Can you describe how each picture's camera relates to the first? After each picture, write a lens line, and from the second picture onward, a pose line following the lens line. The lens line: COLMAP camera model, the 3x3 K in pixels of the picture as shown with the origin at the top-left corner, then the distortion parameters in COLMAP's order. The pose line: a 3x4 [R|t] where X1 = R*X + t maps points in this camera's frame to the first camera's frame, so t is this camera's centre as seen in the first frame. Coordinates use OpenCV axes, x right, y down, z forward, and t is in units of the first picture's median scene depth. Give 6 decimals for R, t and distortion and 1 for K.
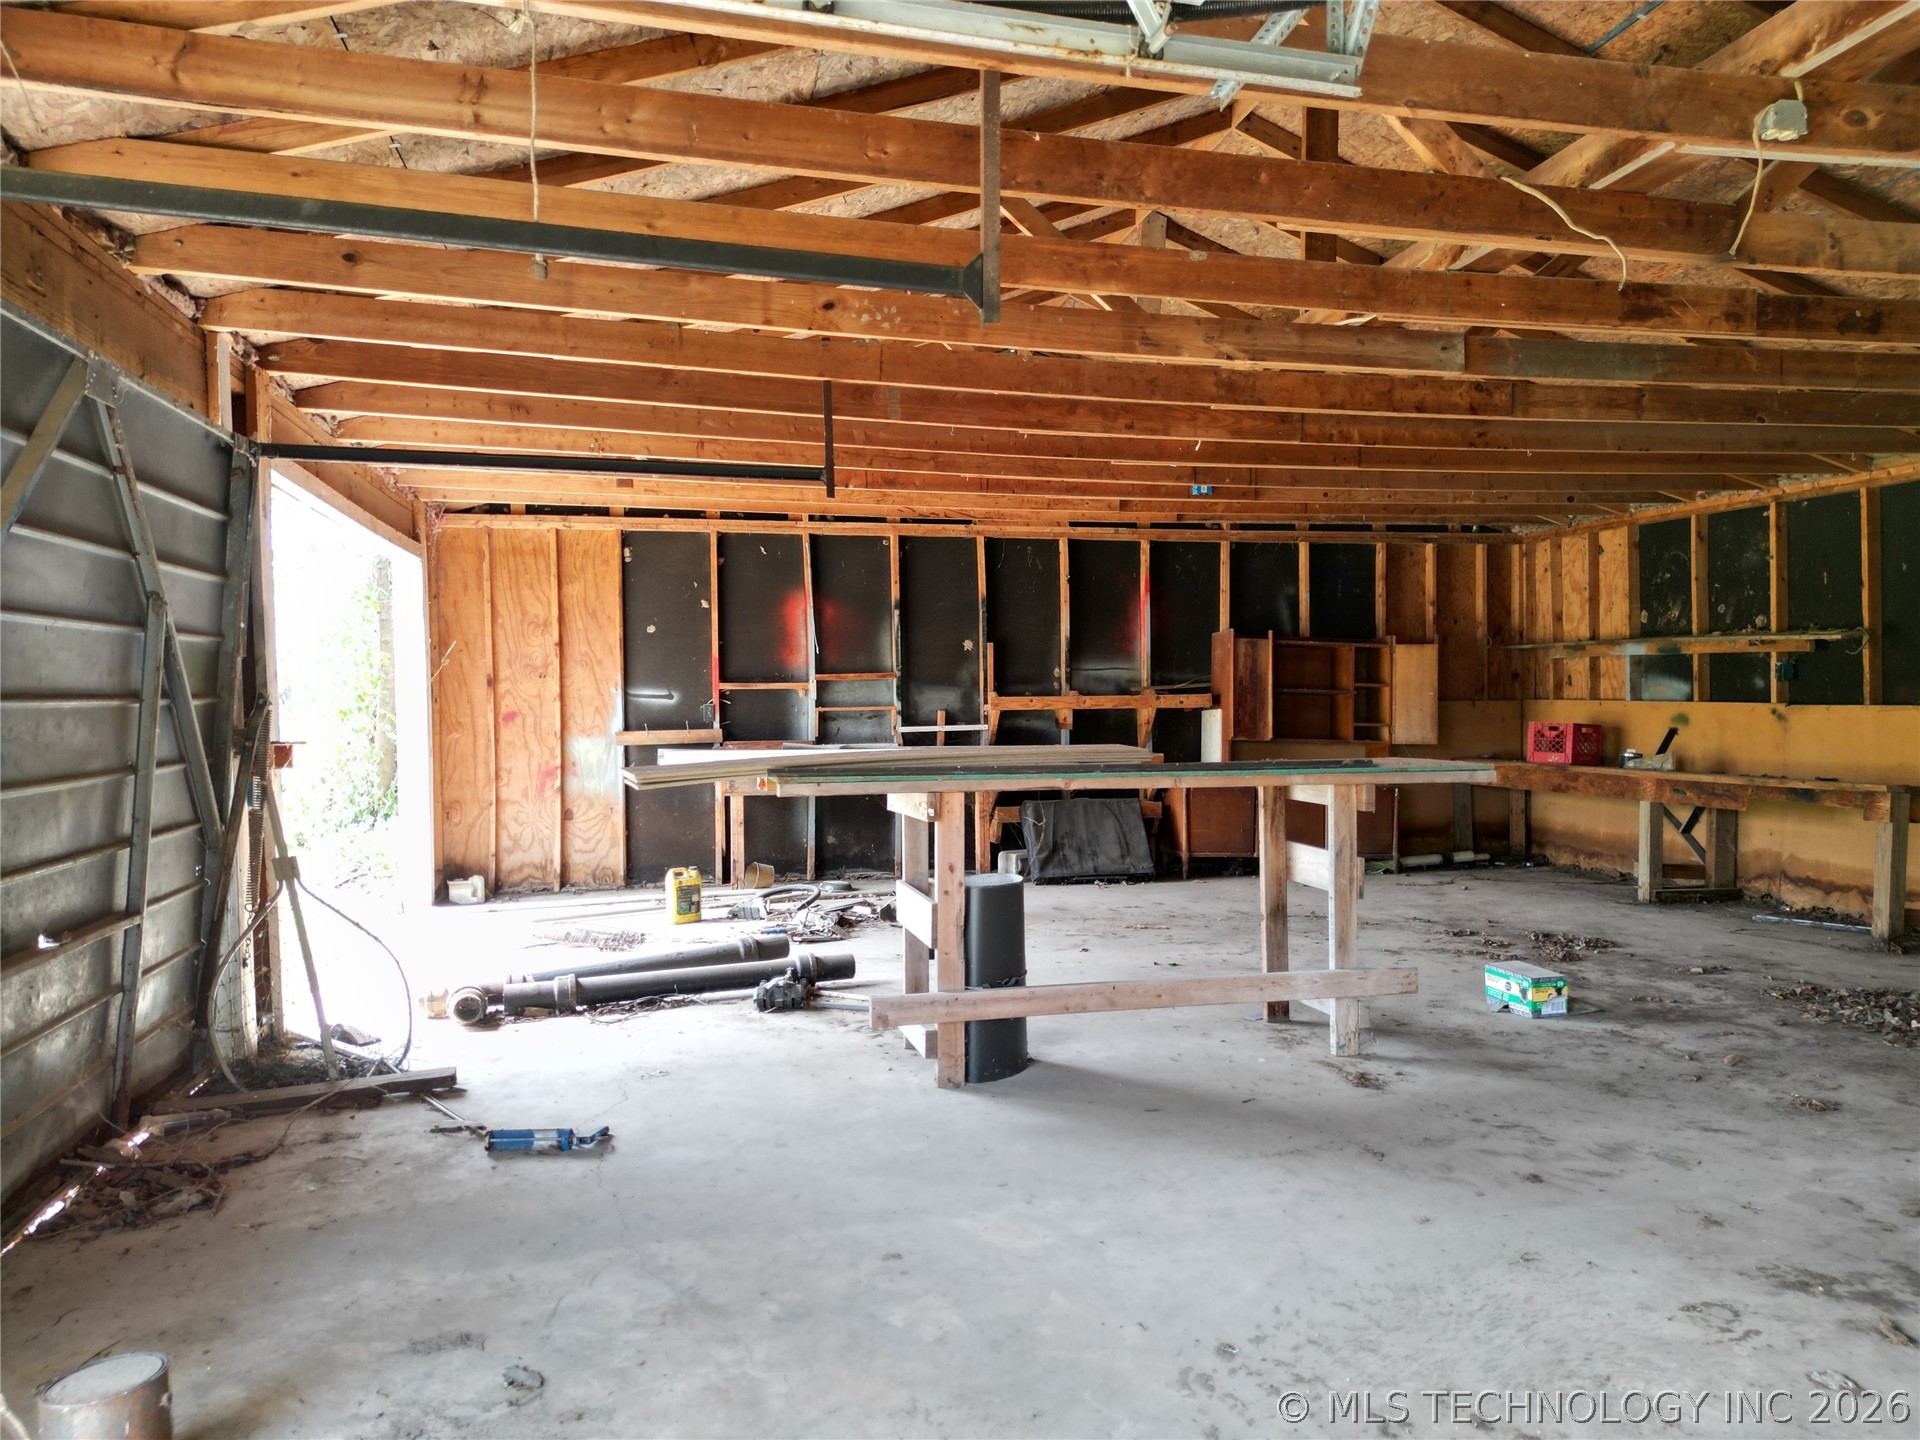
lens RADIAL K [[1329.3, 0, 962.8], [0, 1329.3, 717.6], [0, 0, 1]] dist [0.051866, -0.024906]
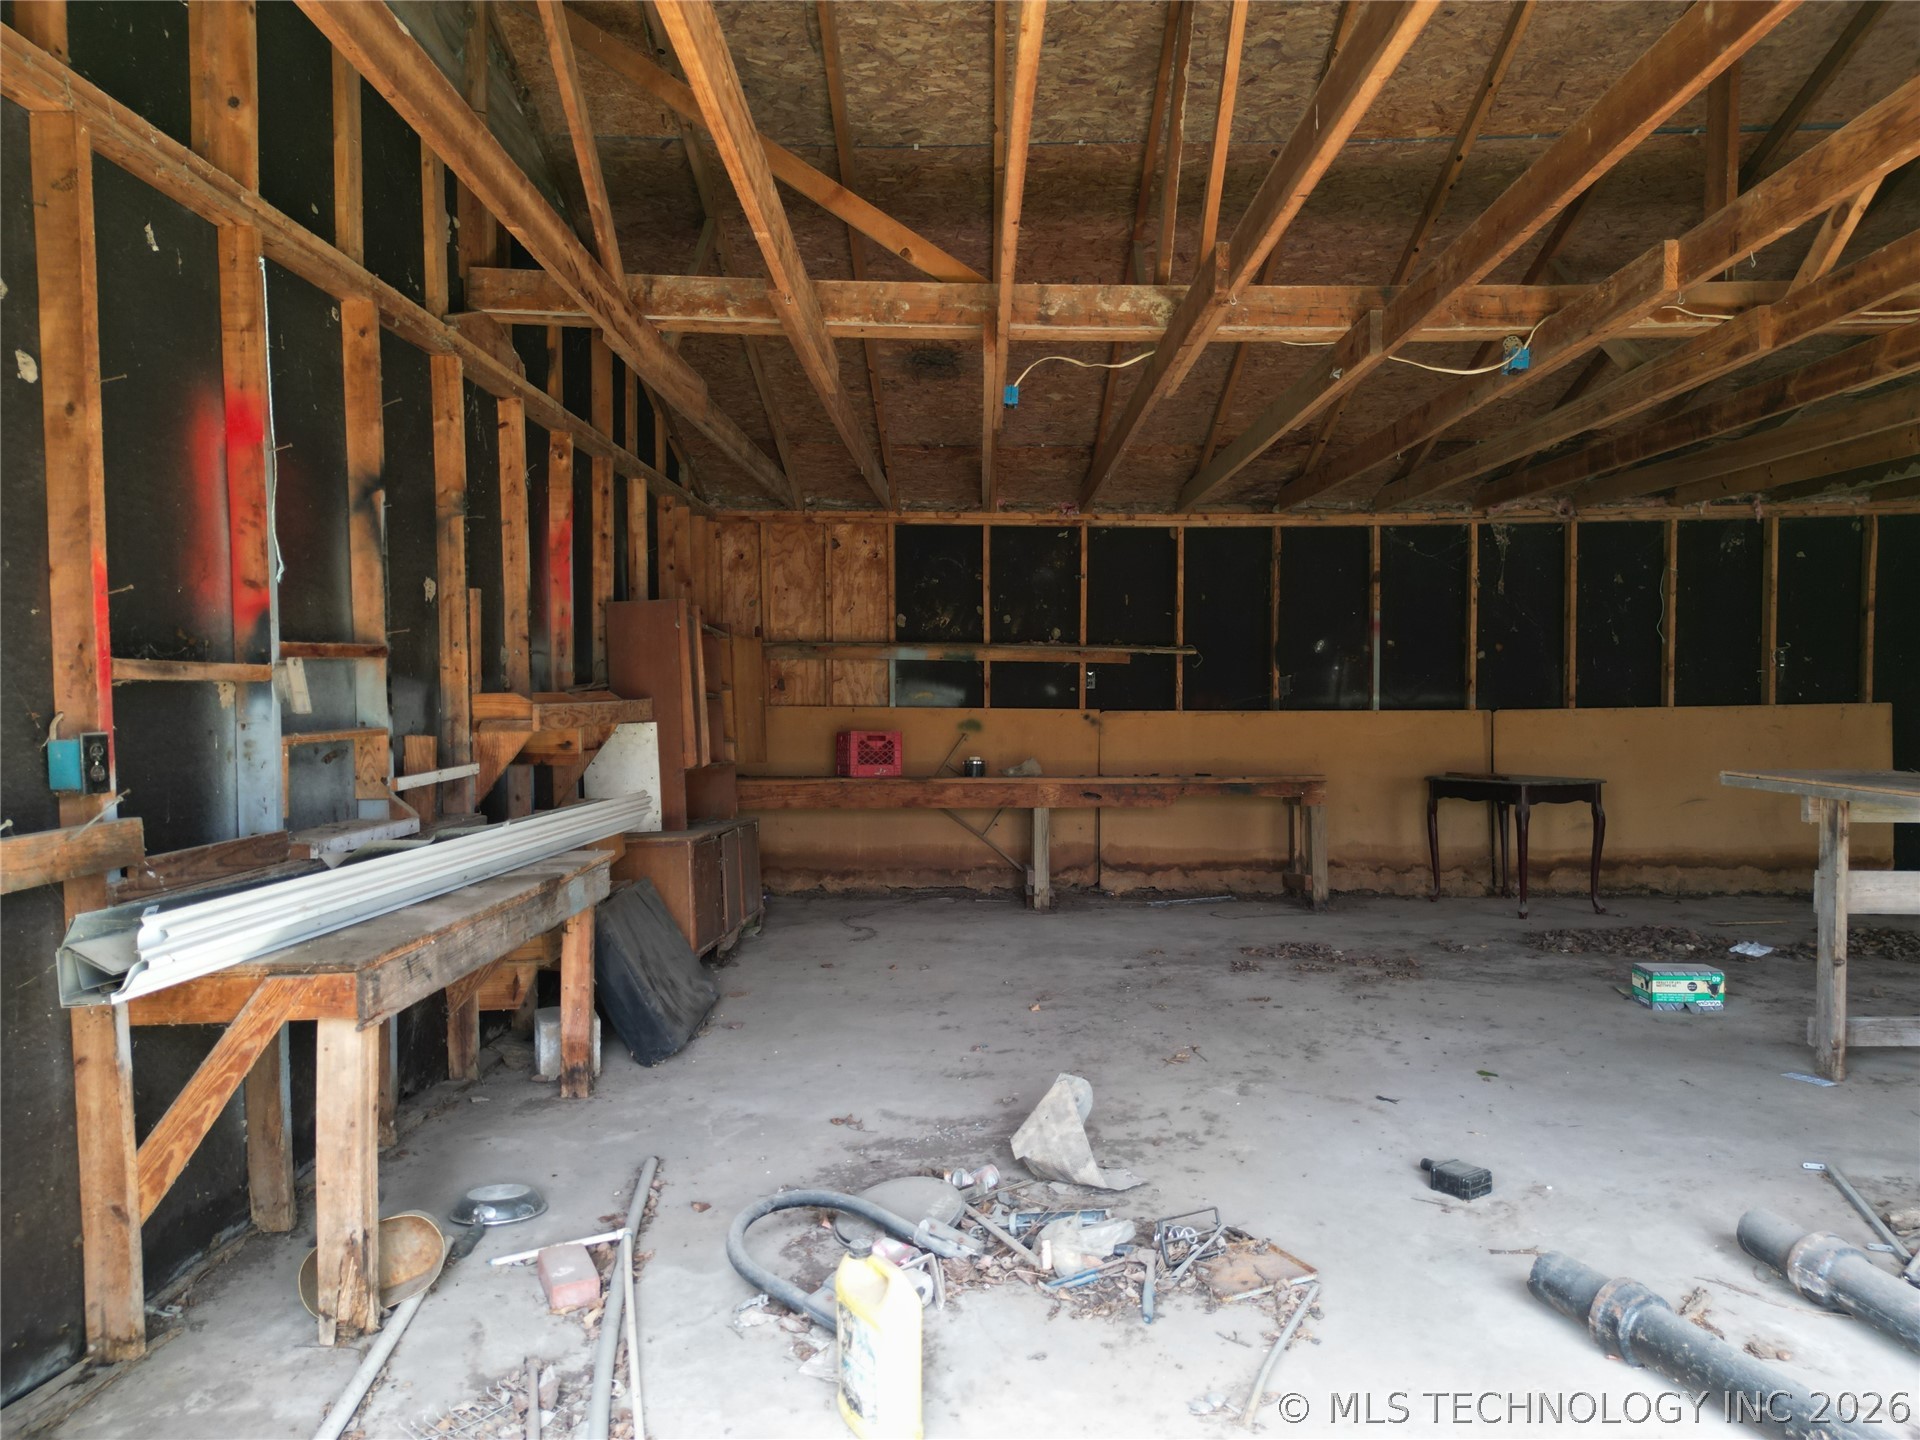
lens RADIAL K [[1329.3, 0, 959.1], [0, 1329.3, 712.4], [0, 0, 1]] dist [0.051866, -0.024906]
pose [[0.250678, -0.007941, 0.968038, -0.443658], [0.014458, 0.999886, 0.004458, -0.013548], [-0.967963, 0.012878, 0.250764, 0.776584]]
